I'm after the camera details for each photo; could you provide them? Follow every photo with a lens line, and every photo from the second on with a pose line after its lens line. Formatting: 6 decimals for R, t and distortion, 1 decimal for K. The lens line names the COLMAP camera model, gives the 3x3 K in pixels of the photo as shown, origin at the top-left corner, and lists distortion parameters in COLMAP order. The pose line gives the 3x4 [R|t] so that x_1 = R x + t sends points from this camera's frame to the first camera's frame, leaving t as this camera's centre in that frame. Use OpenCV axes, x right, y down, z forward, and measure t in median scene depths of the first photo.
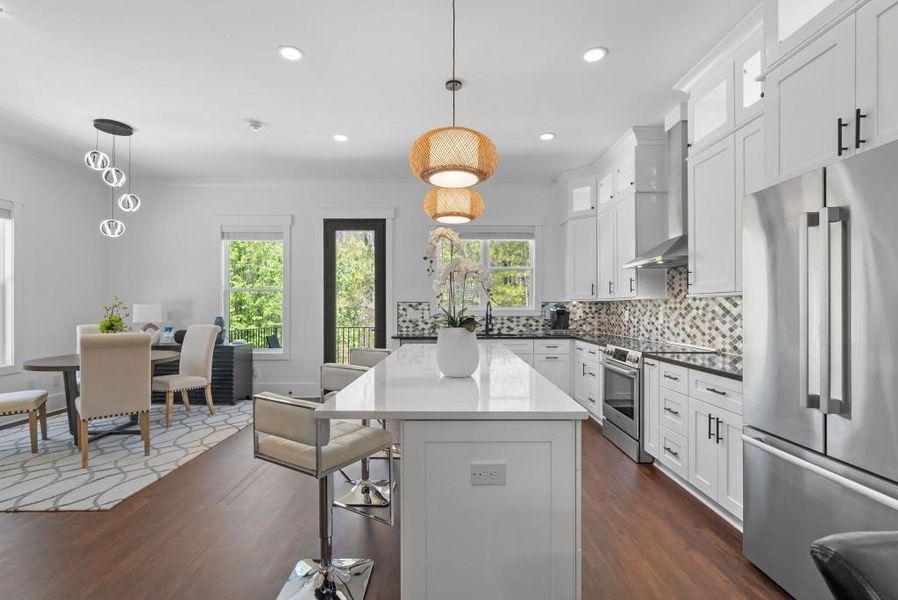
lens RADIAL K [[414.8, 0, 449.2], [0, 414.8, 308.4], [0, 0, 1]] dist [-0.001536, 0.000208]
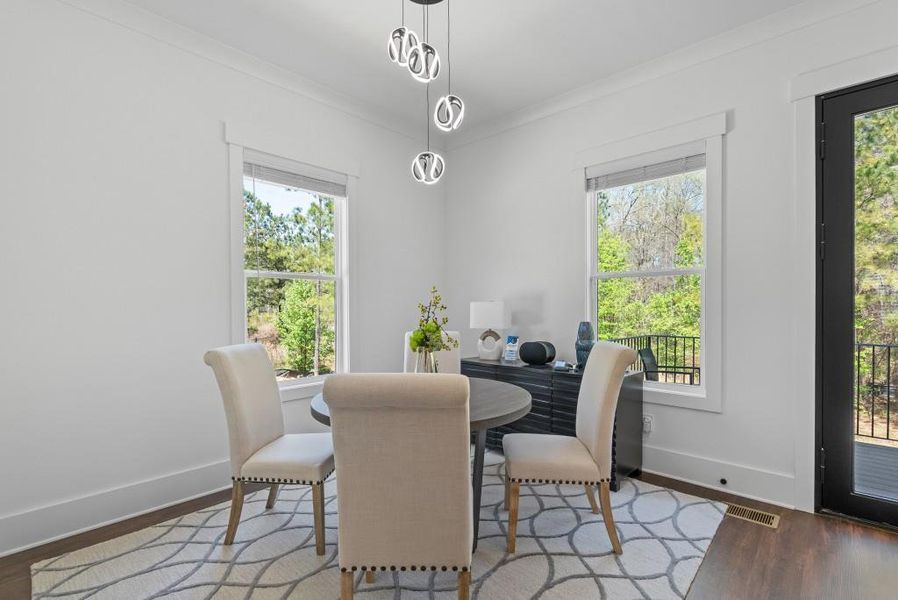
lens RADIAL K [[409.7, 0, 448.8], [0, 409.7, 312.3], [0, 0, 1]] dist [-0.000874, -0.000059]
pose [[0.728351, 0.004024, -0.685193, -0.299618], [0.004860, 0.999927, 0.011038, -0.000526], [0.685187, -0.011370, 0.728278, 0.449419]]
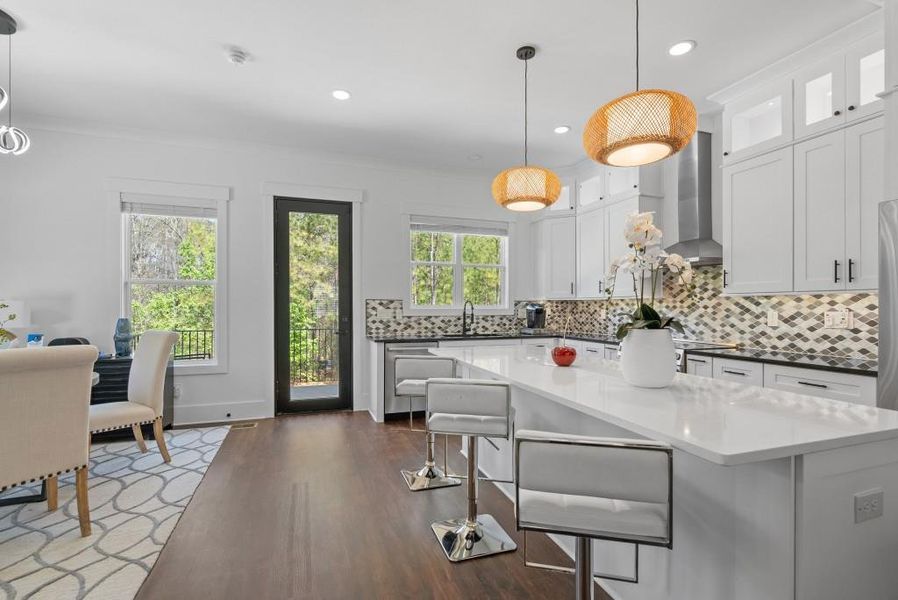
lens RADIAL K [[414.8, 0, 449.2], [0, 414.8, 308.4], [0, 0, 1]] dist [-0.001536, 0.000208]
pose [[0.944236, -0.000757, 0.329268, -0.255941], [-0.000112, 0.999997, 0.002620, 0.000486], [-0.329269, -0.002511, 0.944233, 0.131207]]
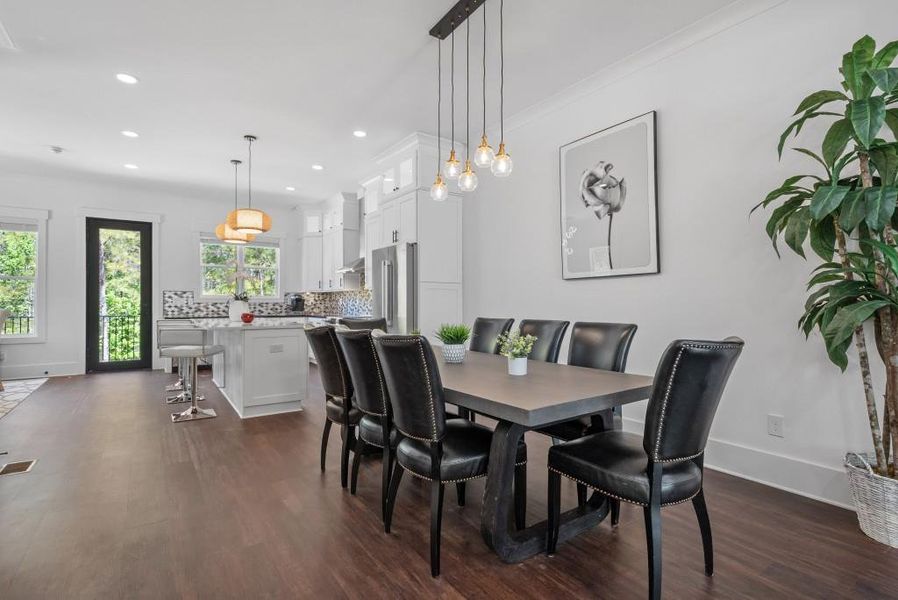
lens RADIAL K [[438.3, 0, 449.0], [0, 438.3, 300.0], [0, 0, 1]] dist [-0.000102, 0.000751]
pose [[0.823698, 0.002755, 0.567022, -0.170636], [0.002194, 0.999965, -0.008046, 0.024357], [-0.567025, 0.007871, 0.823663, -0.575425]]
